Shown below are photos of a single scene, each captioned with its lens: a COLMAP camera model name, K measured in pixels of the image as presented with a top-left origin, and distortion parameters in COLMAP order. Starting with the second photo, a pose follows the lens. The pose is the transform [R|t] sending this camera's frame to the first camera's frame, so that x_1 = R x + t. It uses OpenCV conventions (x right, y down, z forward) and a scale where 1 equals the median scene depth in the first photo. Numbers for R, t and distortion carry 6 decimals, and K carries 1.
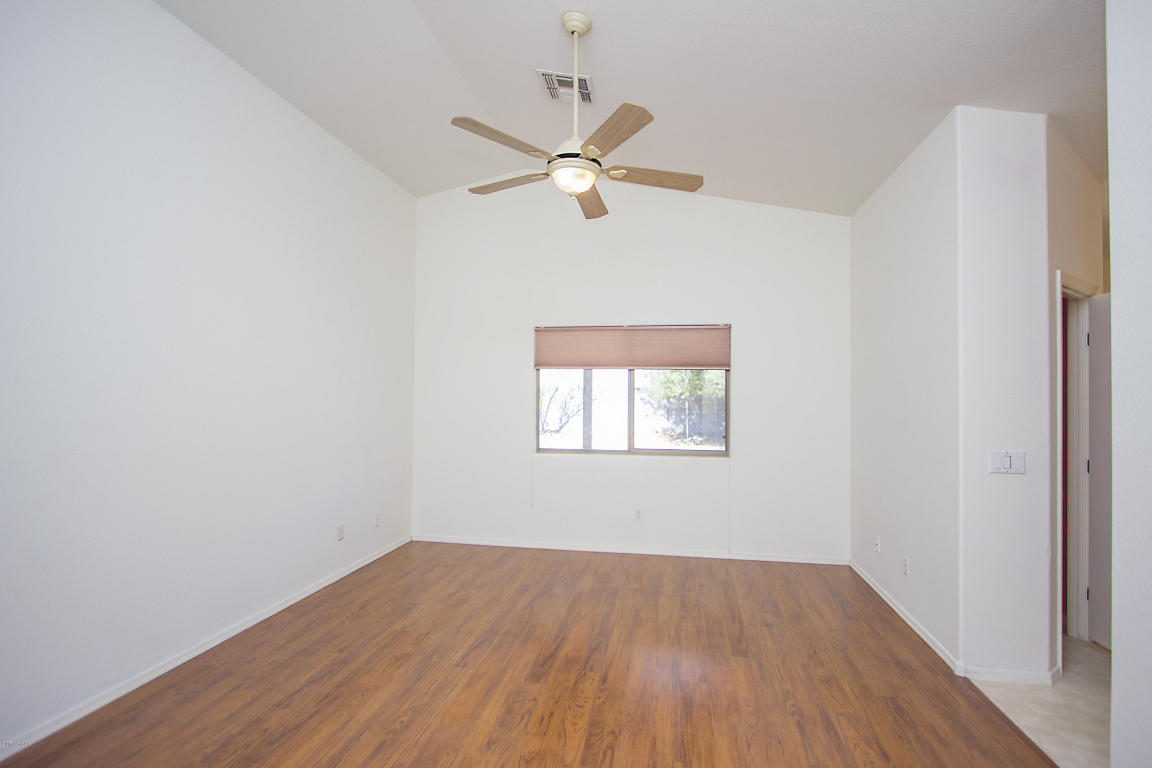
lens RADIAL K [[544.0, 0, 579.1], [0, 544.0, 389.4], [0, 0, 1]] dist [-0.007977, 0.000163]
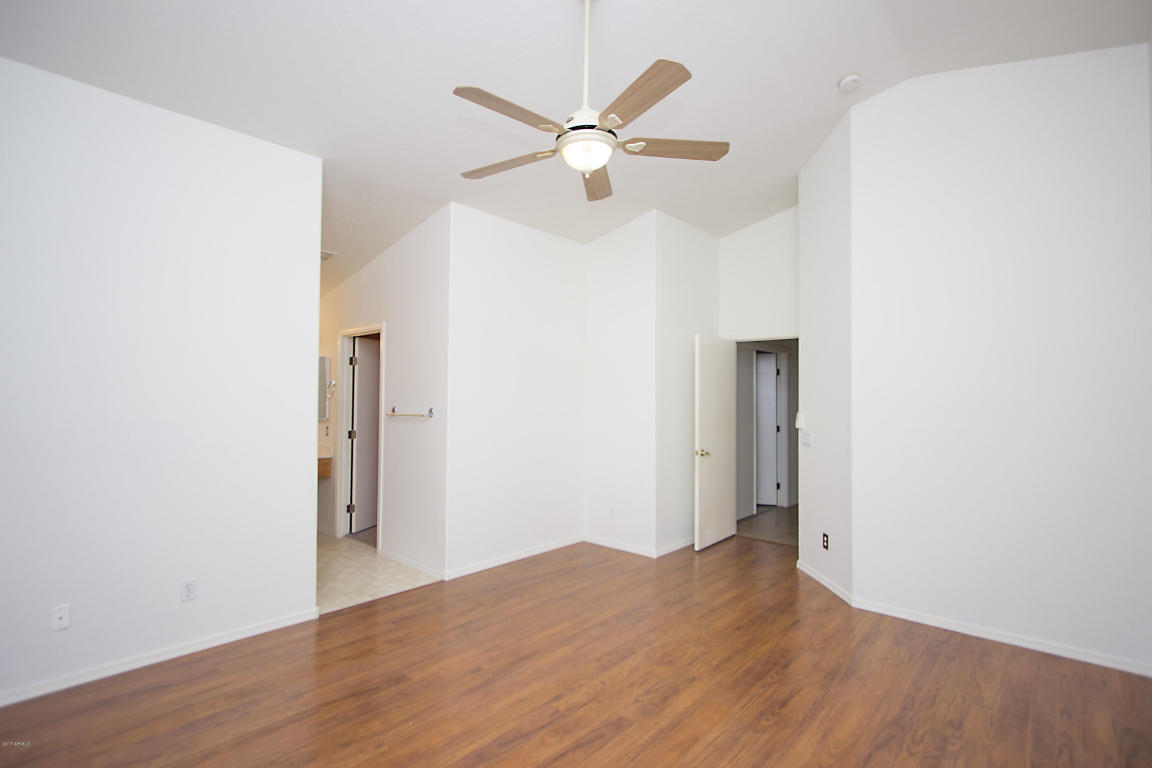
lens RADIAL K [[544.0, 0, 588.1], [0, 544.0, 383.5], [0, 0, 1]] dist [-0.007977, 0.000163]
pose [[-0.855892, -0.004807, 0.517132, -0.554484], [-0.019555, 0.999543, -0.023073, 0.004060], [-0.516785, -0.029860, -0.855595, 2.038461]]
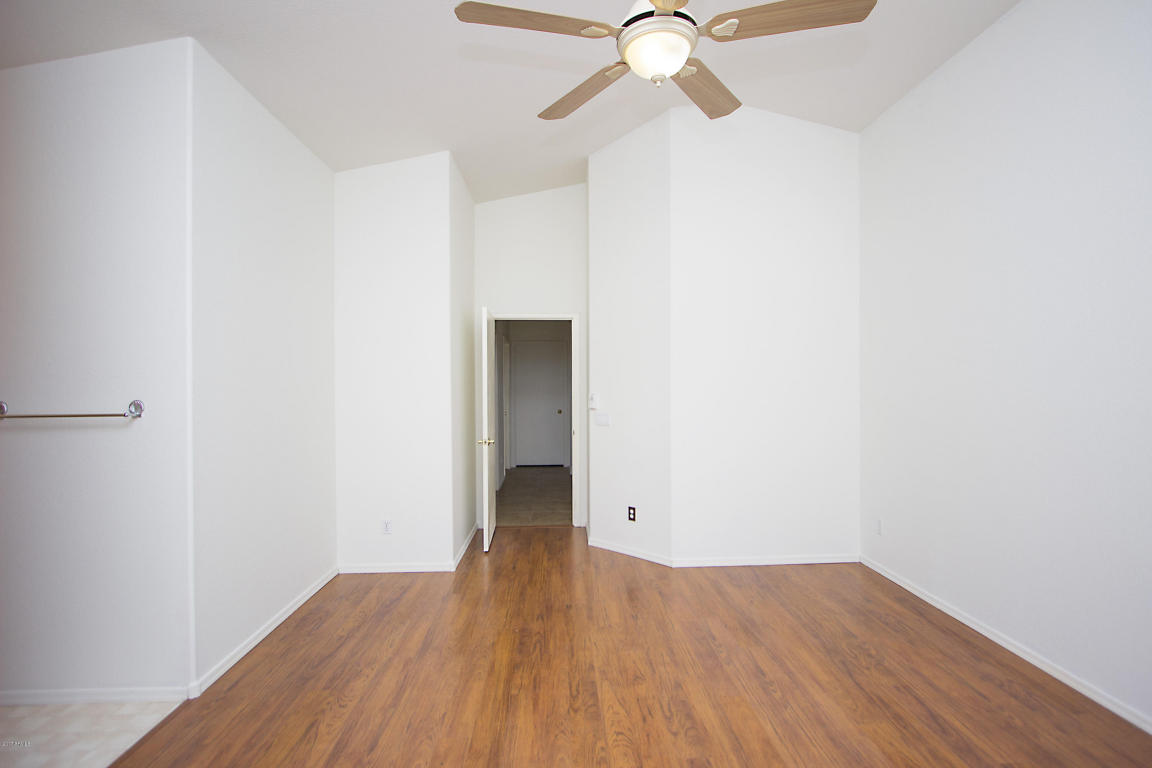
lens RADIAL K [[544.0, 0, 582.5], [0, 544.0, 385.6], [0, 0, 1]] dist [-0.007977, 0.000163]
pose [[-0.973496, -0.005639, -0.228636, 0.271699], [-0.004914, 0.999981, -0.003738, 0.027881], [0.228652, -0.002515, -0.973505, 1.899606]]
